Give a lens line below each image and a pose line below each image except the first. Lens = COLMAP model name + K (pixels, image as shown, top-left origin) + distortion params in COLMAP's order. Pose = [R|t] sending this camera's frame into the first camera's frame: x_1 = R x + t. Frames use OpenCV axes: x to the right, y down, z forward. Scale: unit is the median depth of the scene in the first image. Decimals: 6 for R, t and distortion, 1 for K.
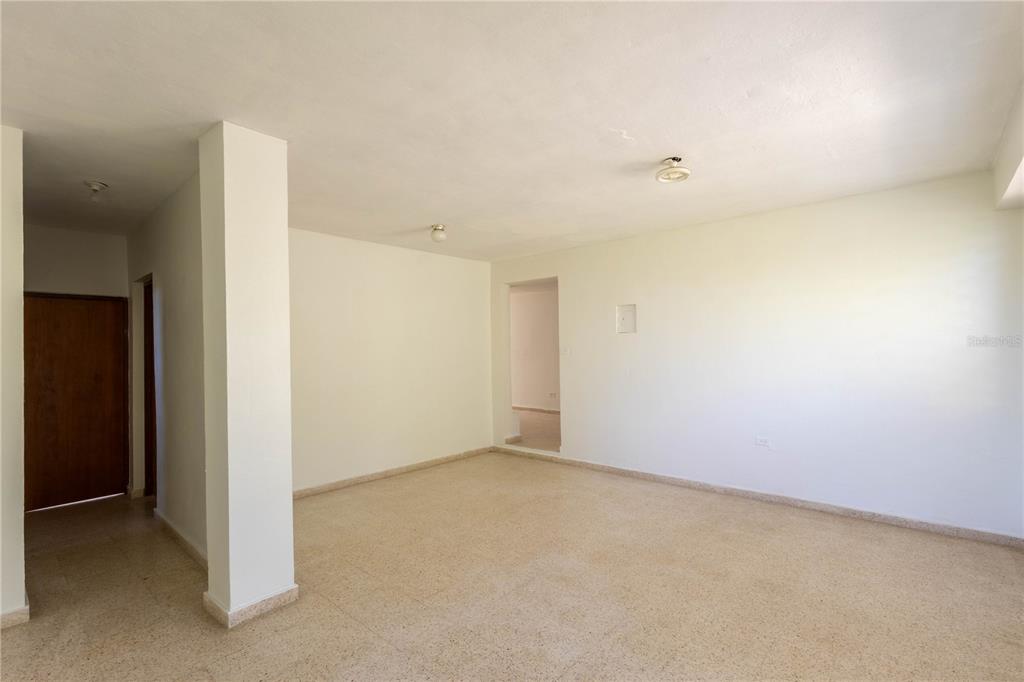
lens RADIAL K [[469.3, 0, 513.0], [0, 469.3, 343.4], [0, 0, 1]] dist [0.002381, -0.000354]
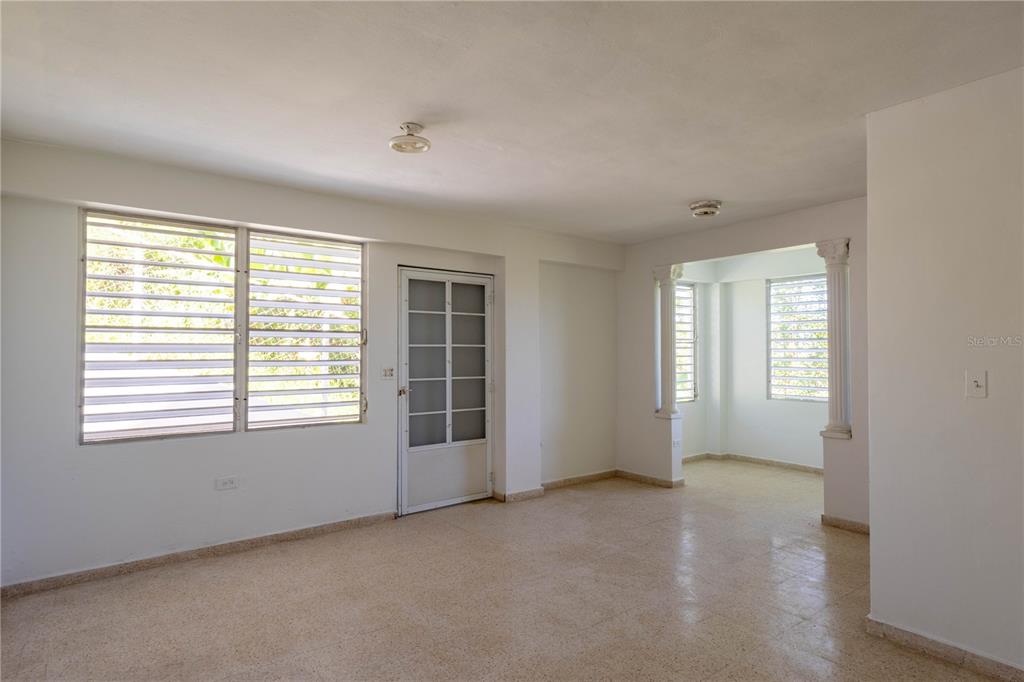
lens RADIAL K [[556.4, 0, 512.0], [0, 556.4, 341.0], [0, 0, 1]] dist [-0.012020, 0.000089]
pose [[-0.978286, 0.025284, 0.205712, -0.034581], [0.017730, 0.999102, -0.038480, 0.030481], [-0.206501, -0.033998, -0.977856, 2.056228]]
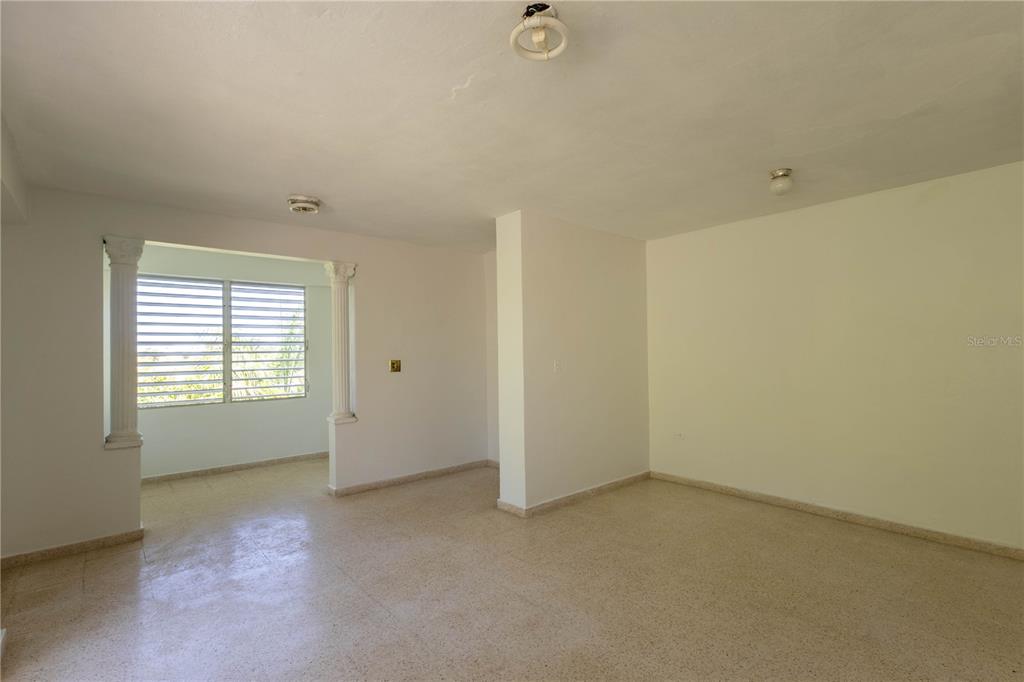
lens RADIAL K [[469.3, 0, 513.0], [0, 469.3, 343.4], [0, 0, 1]] dist [0.002381, -0.000354]
pose [[-0.116704, 0.003863, -0.993159, 0.964237], [0.024062, 0.999710, 0.001061, -0.005248], [0.992875, -0.023773, -0.116763, 1.097497]]
